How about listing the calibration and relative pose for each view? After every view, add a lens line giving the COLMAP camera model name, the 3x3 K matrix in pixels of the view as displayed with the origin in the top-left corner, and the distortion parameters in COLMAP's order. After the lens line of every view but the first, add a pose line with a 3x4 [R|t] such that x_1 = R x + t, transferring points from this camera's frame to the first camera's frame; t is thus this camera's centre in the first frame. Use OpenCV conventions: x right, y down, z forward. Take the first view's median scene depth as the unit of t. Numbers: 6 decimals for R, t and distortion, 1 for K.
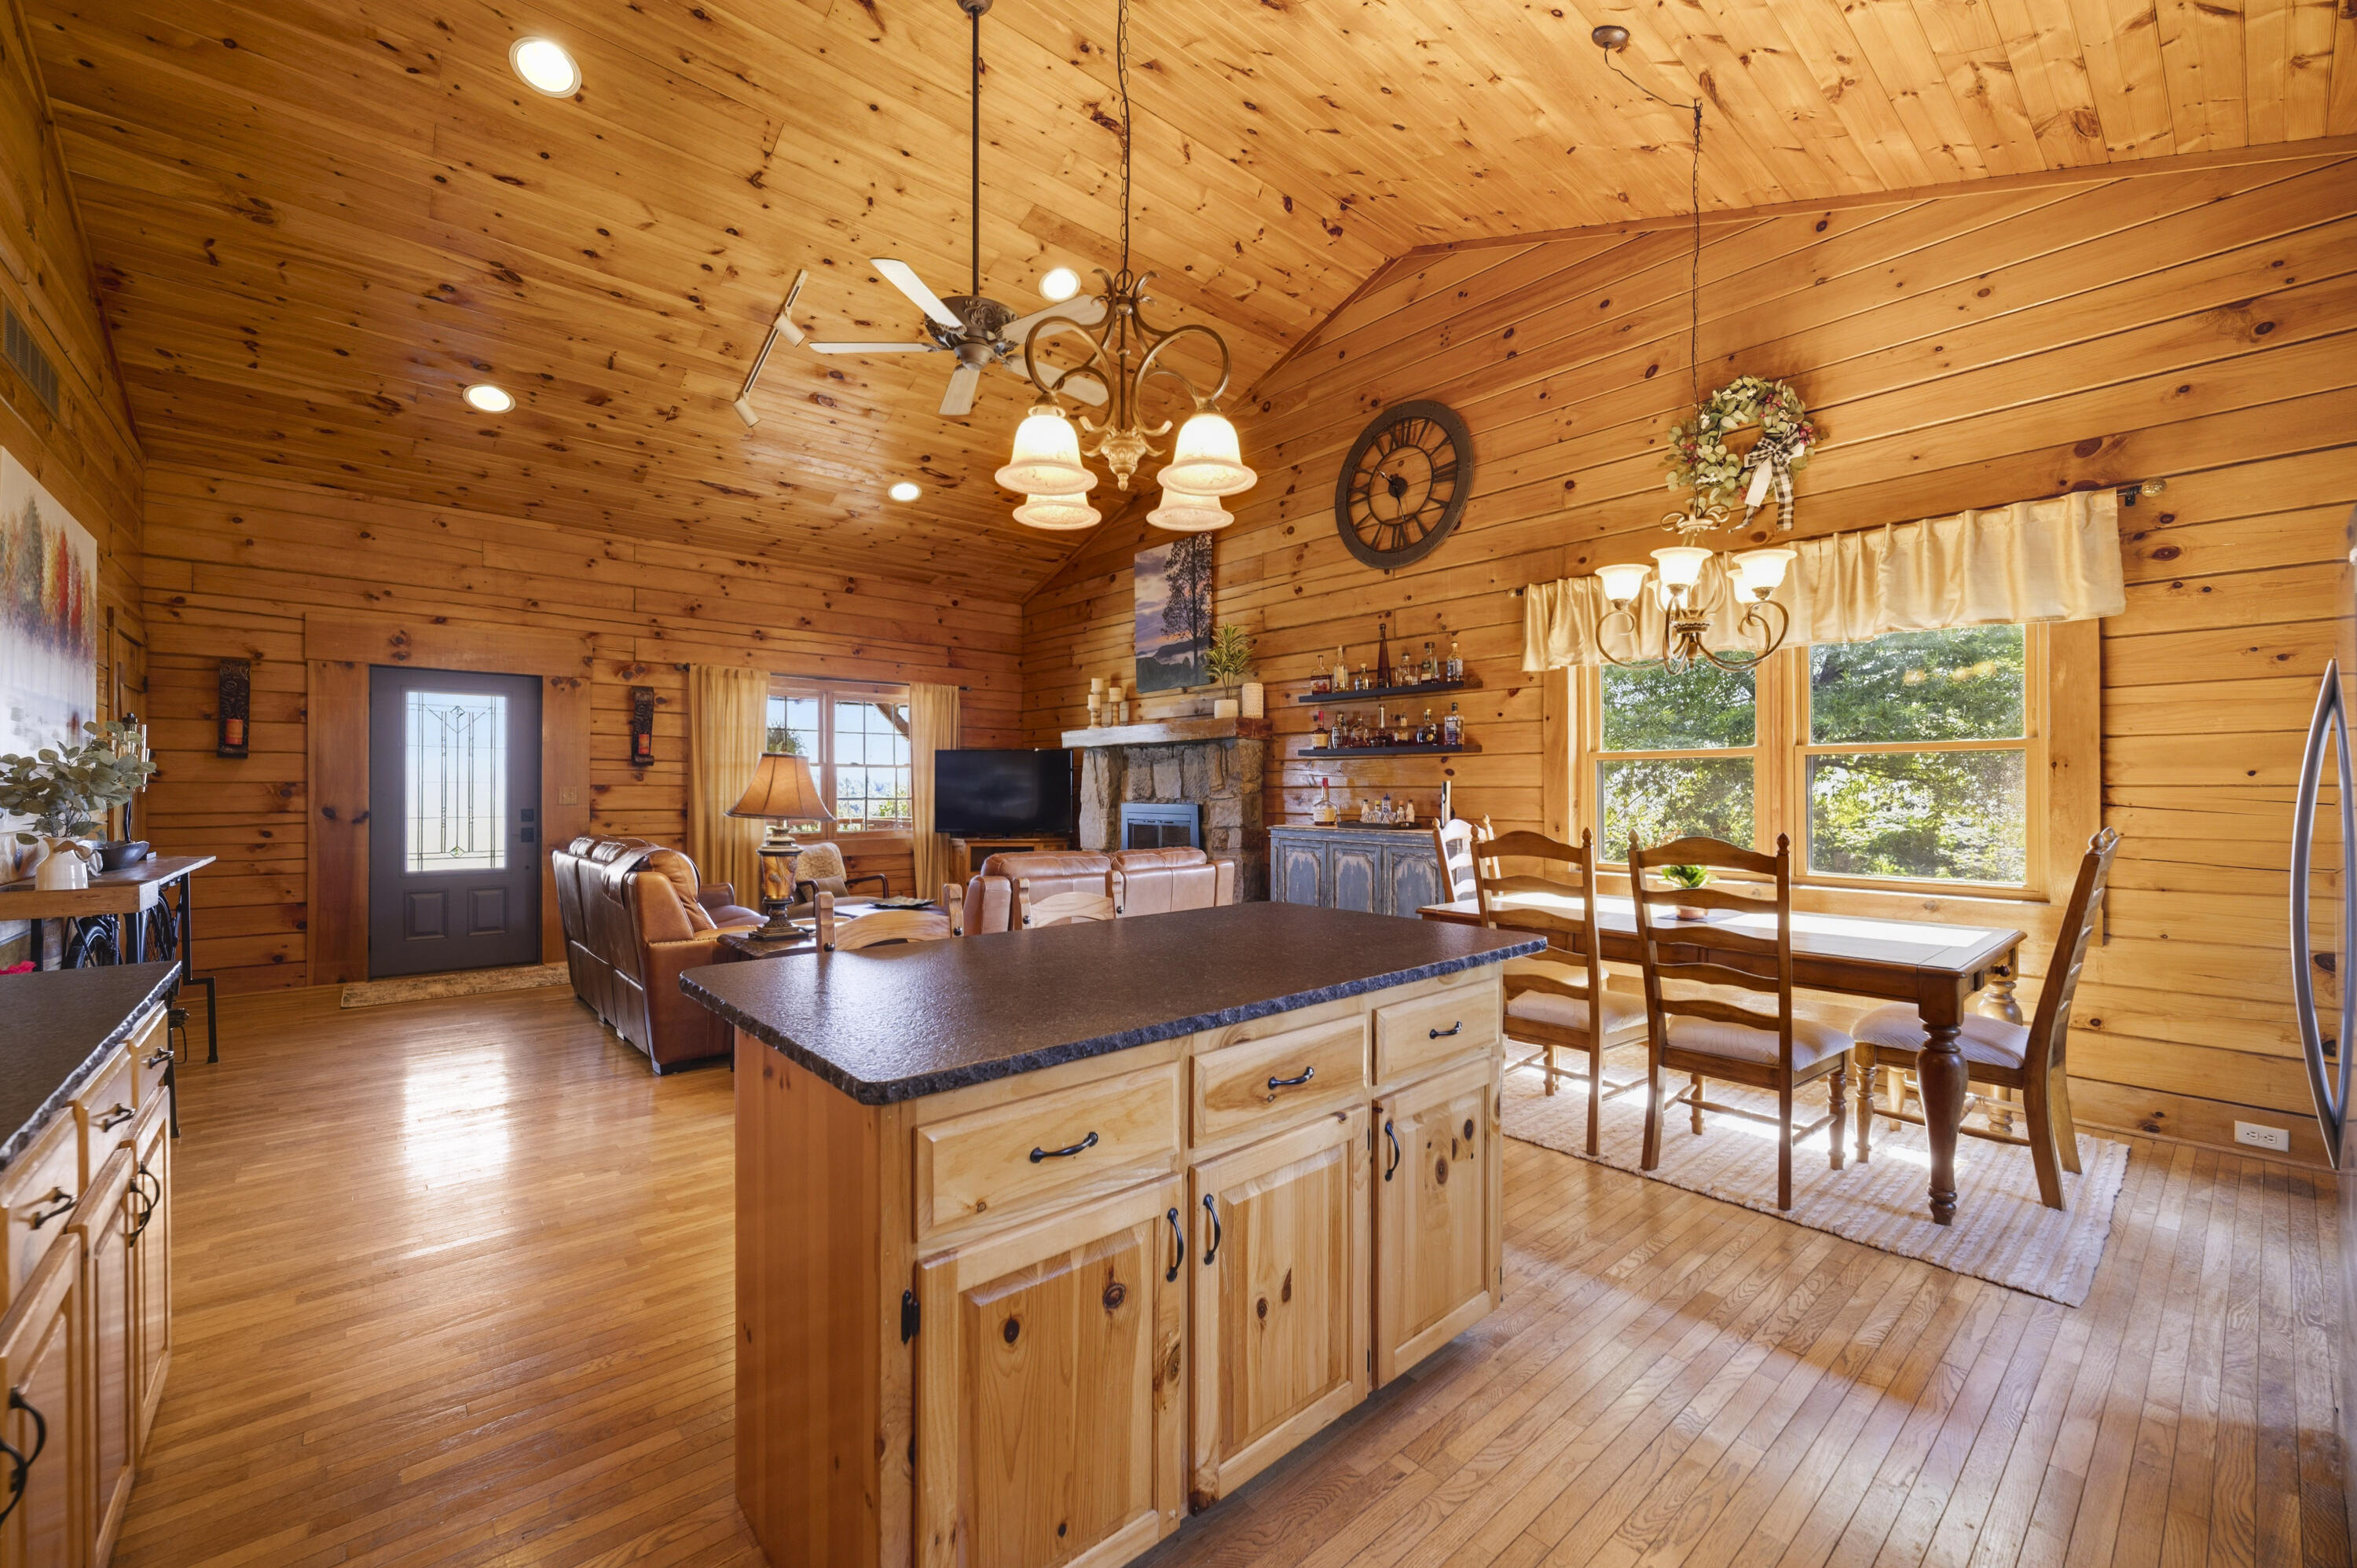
lens RADIAL K [[939.3, 0, 1165.3], [0, 939.3, 787.3], [0, 0, 1]] dist [-0.000030, 0.000074]
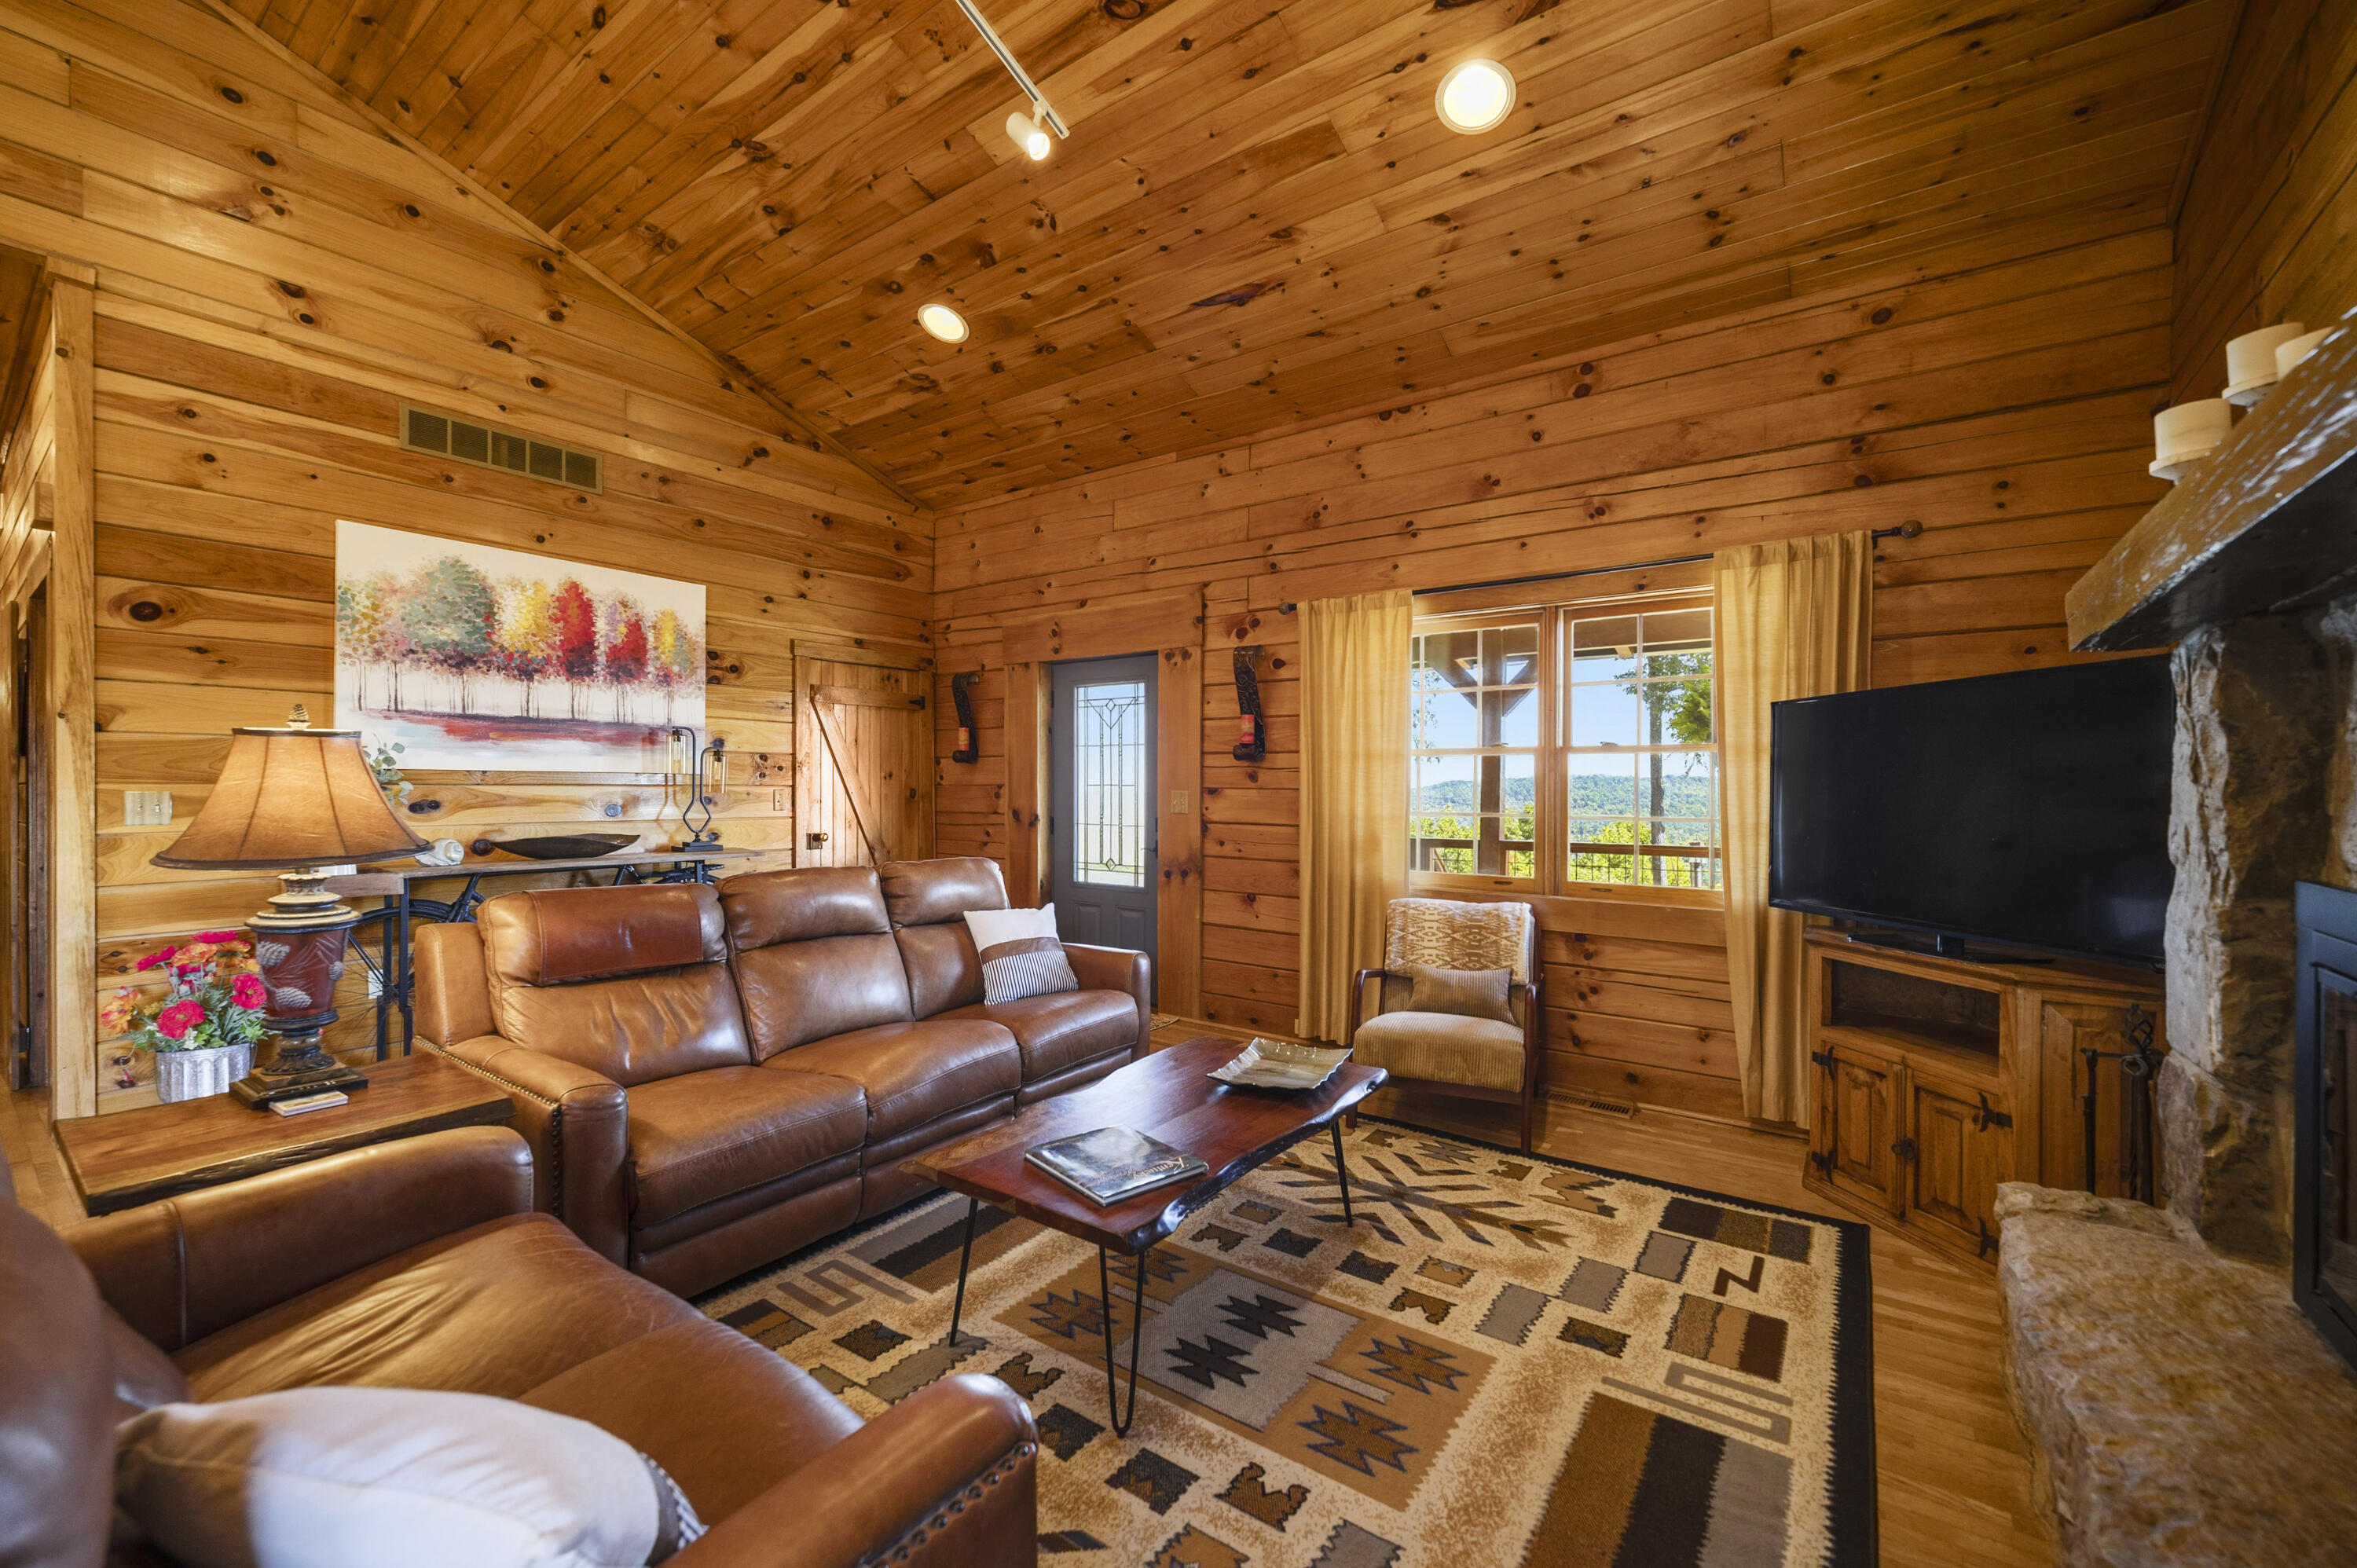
lens RADIAL K [[947.8, 0, 1171.7], [0, 947.8, 788.9], [0, 0, 1]] dist [-0.000180, -0.000048]
pose [[0.224424, 0.001998, -0.974489, 0.135497], [-0.003139, 0.999994, 0.001327, -0.003345], [0.974486, 0.002761, 0.224429, 0.948107]]
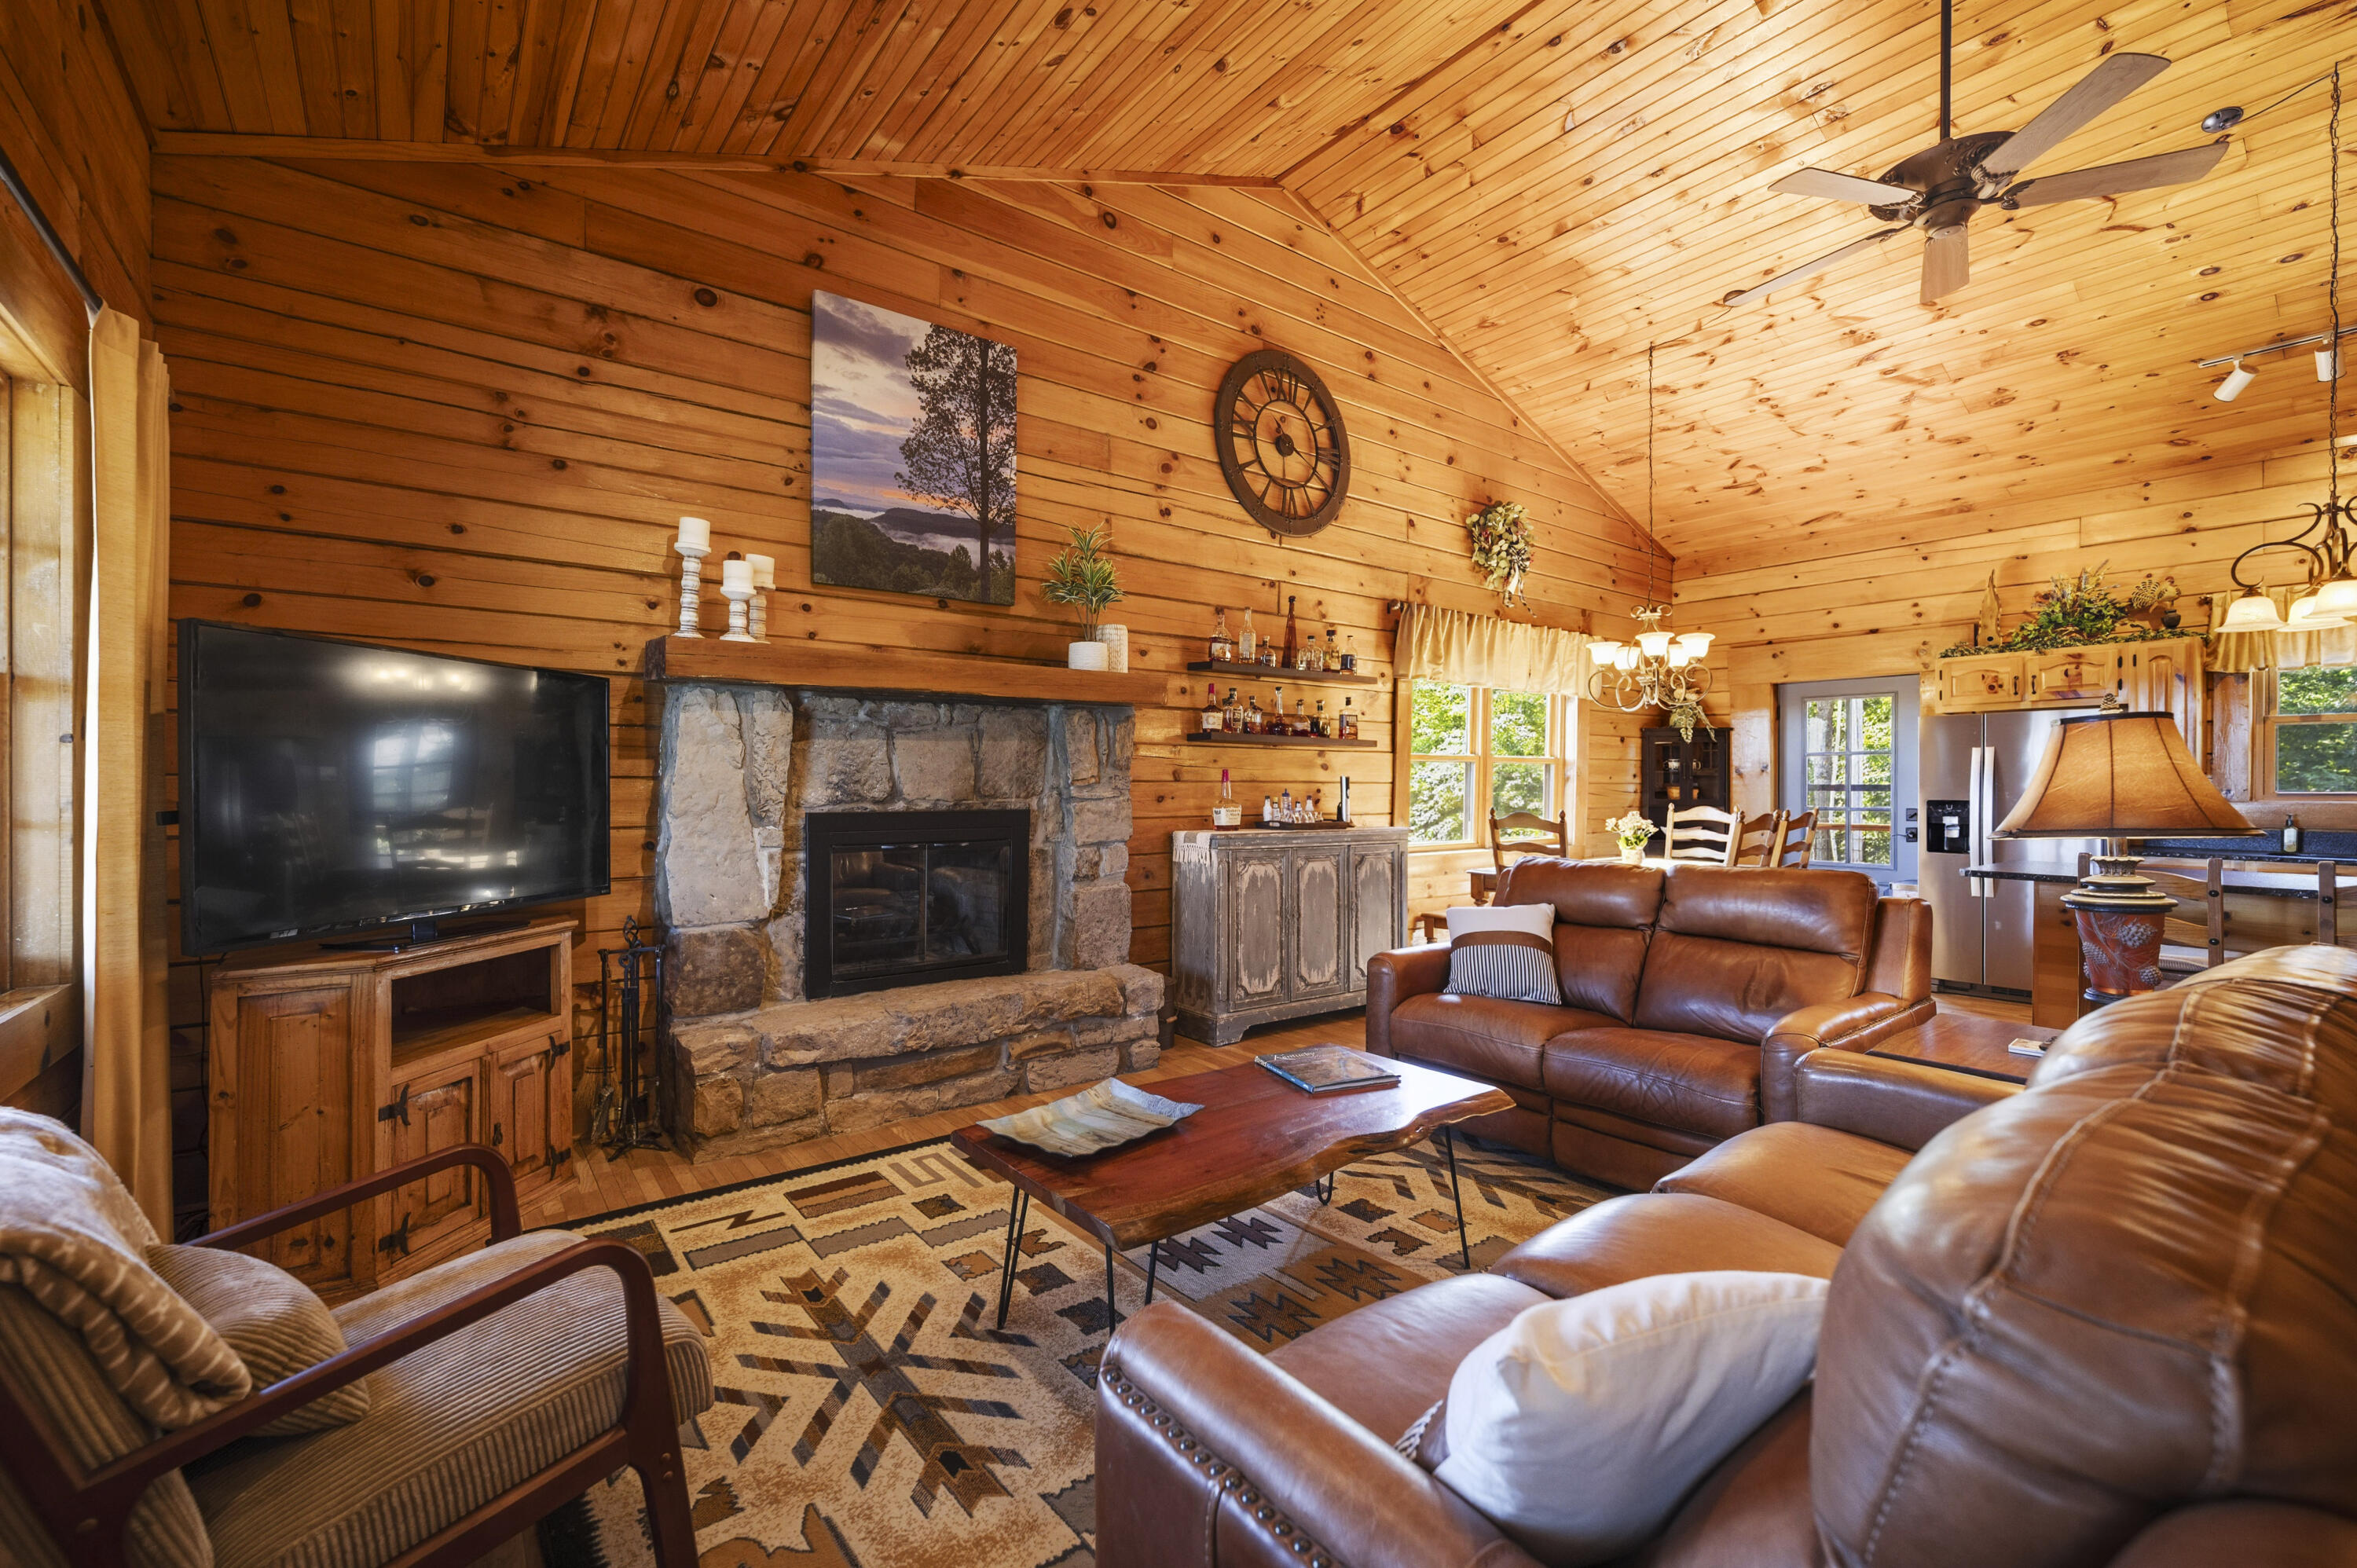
lens RADIAL K [[992.2, 0, 1164.3], [0, 992.2, 791.2], [0, 0, 1]] dist [-0.000707, 0.000308]
pose [[0.061242, -0.004968, 0.998111, -0.701130], [-0.003630, 0.999980, 0.005200, 0.004126], [-0.998116, -0.003941, 0.061223, 1.057432]]
